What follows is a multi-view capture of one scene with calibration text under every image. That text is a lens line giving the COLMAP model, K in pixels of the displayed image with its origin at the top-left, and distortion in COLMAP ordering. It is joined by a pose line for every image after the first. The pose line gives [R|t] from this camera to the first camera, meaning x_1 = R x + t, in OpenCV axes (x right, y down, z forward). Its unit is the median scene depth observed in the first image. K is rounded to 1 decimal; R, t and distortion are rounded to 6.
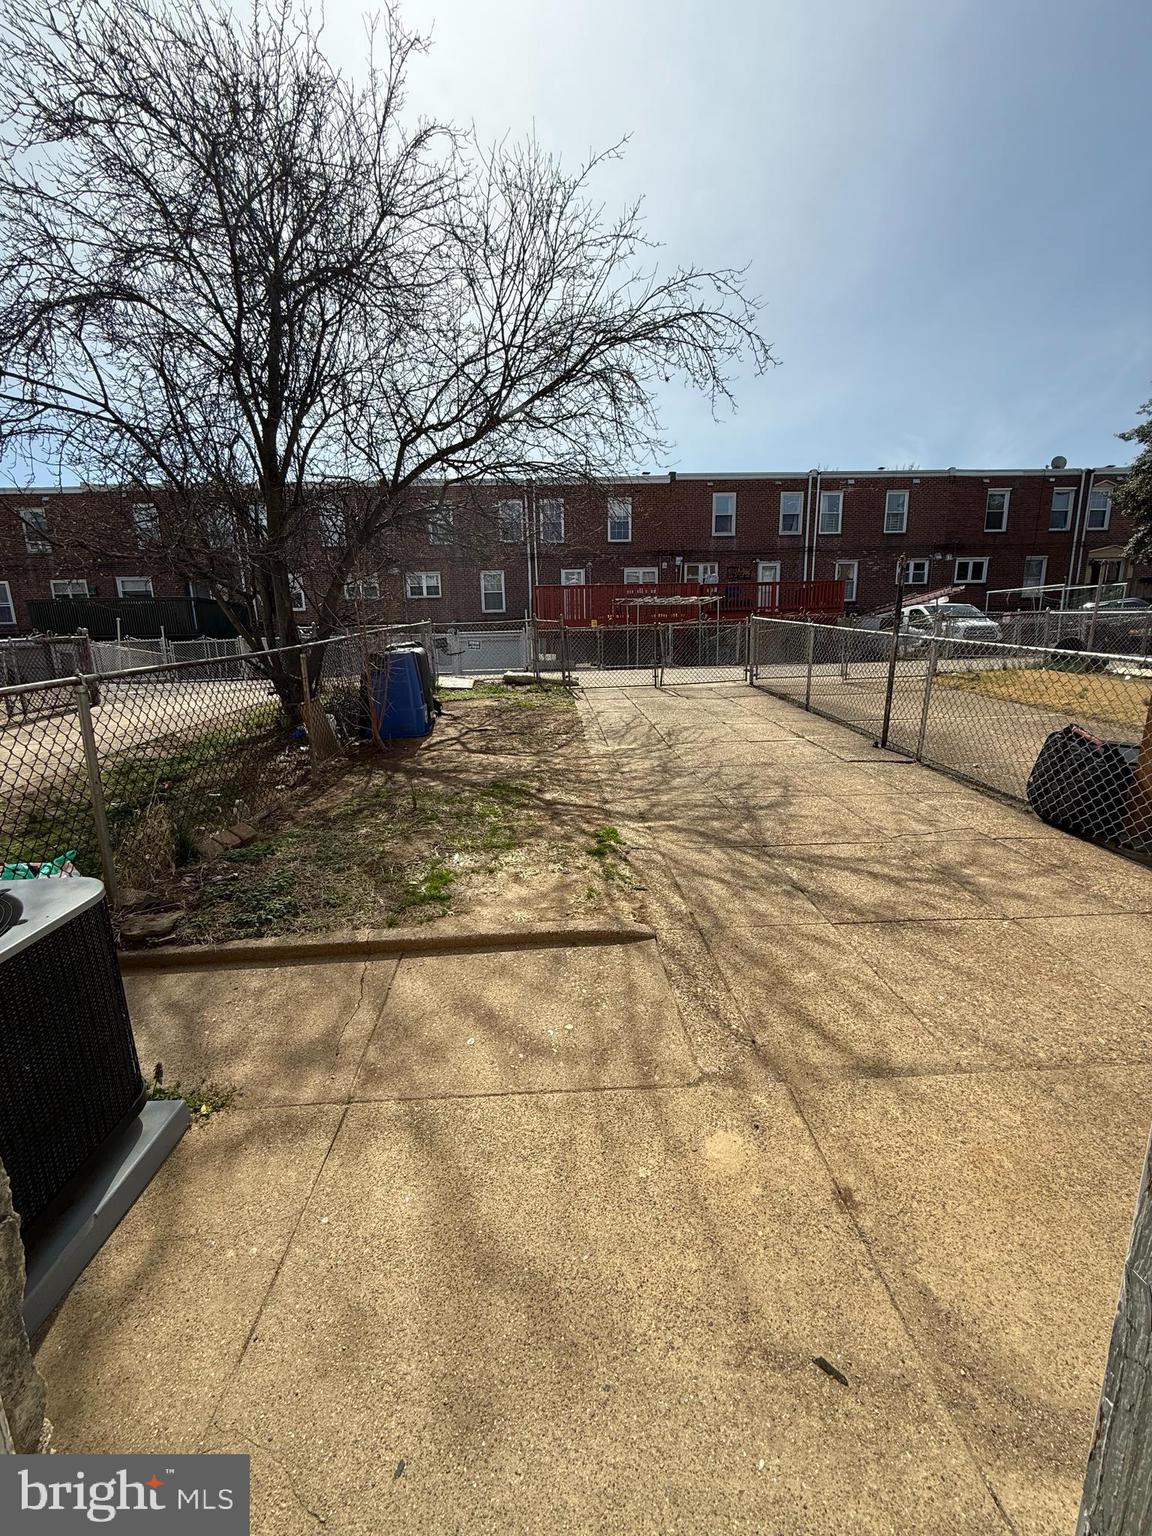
lens RADIAL K [[611.6, 0, 576.0], [0, 611.6, 768.0], [0, 0, 1]] dist [0.000156, -0.000006]
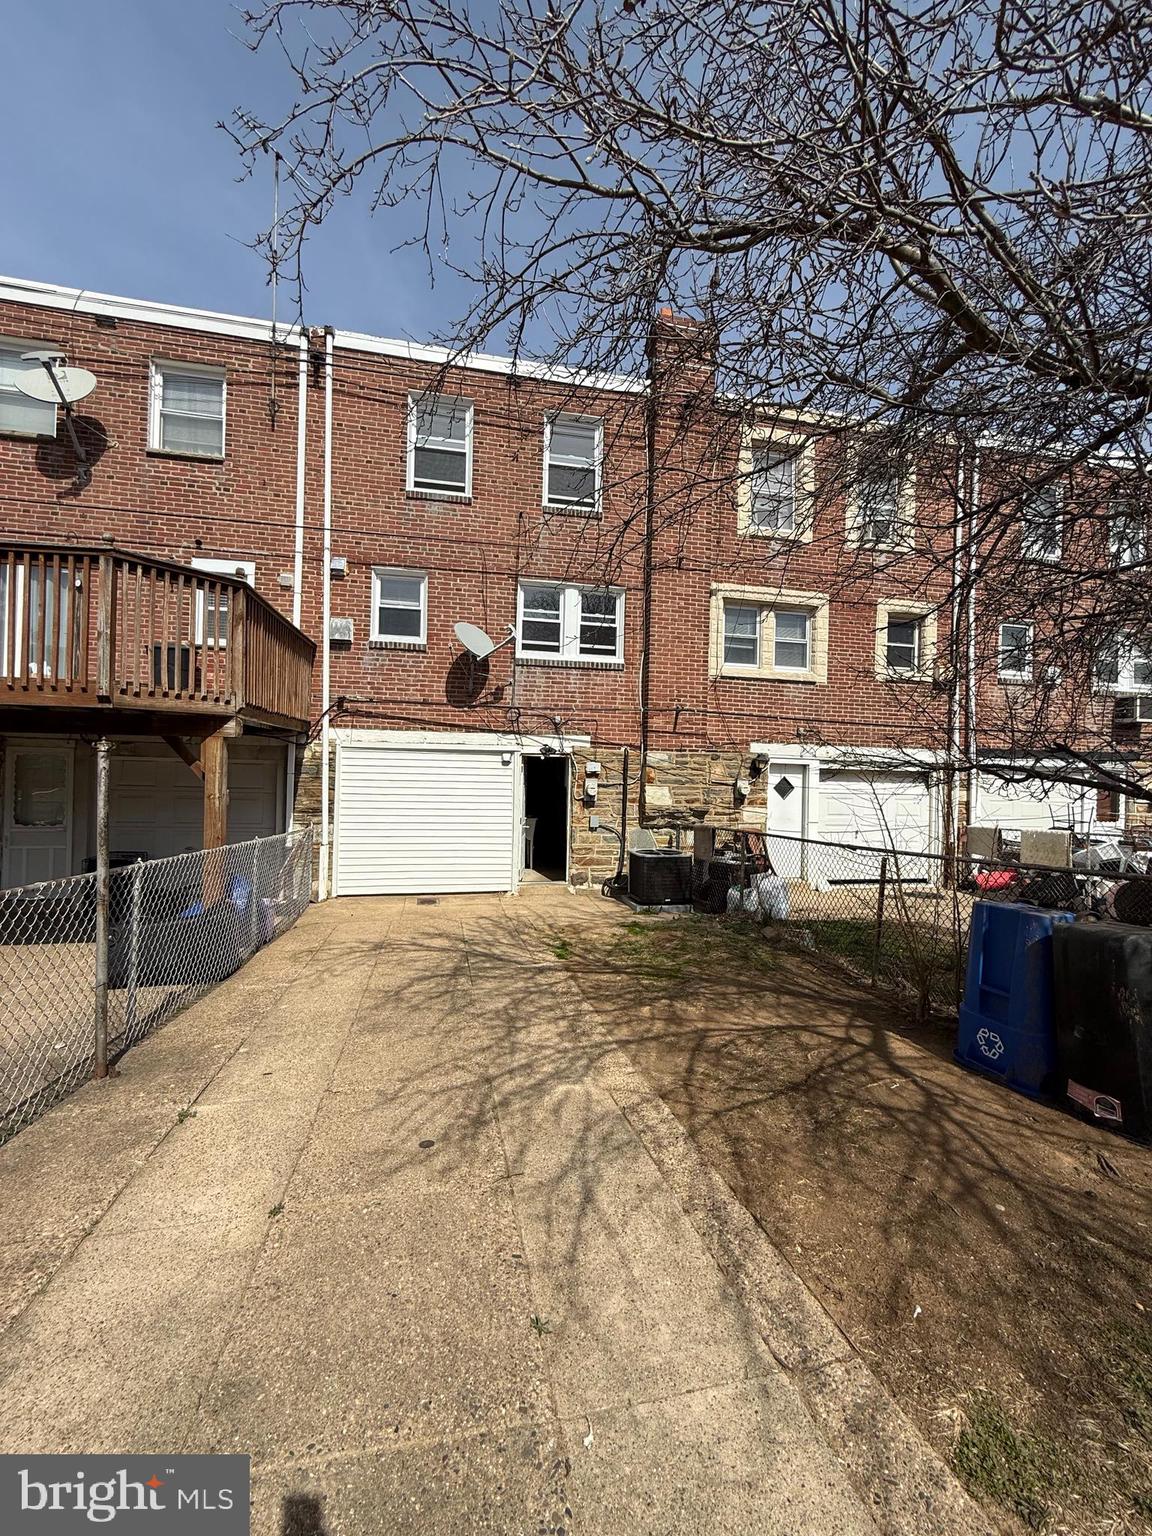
lens RADIAL K [[611.6, 0, 576.0], [0, 611.6, 768.0], [0, 0, 1]] dist [0.000156, -0.000006]
pose [[-0.986421, -0.005247, -0.164152, 0.257398], [-0.040102, 0.976932, 0.209752, -0.631412], [0.159265, 0.213487, -0.963877, 2.237289]]
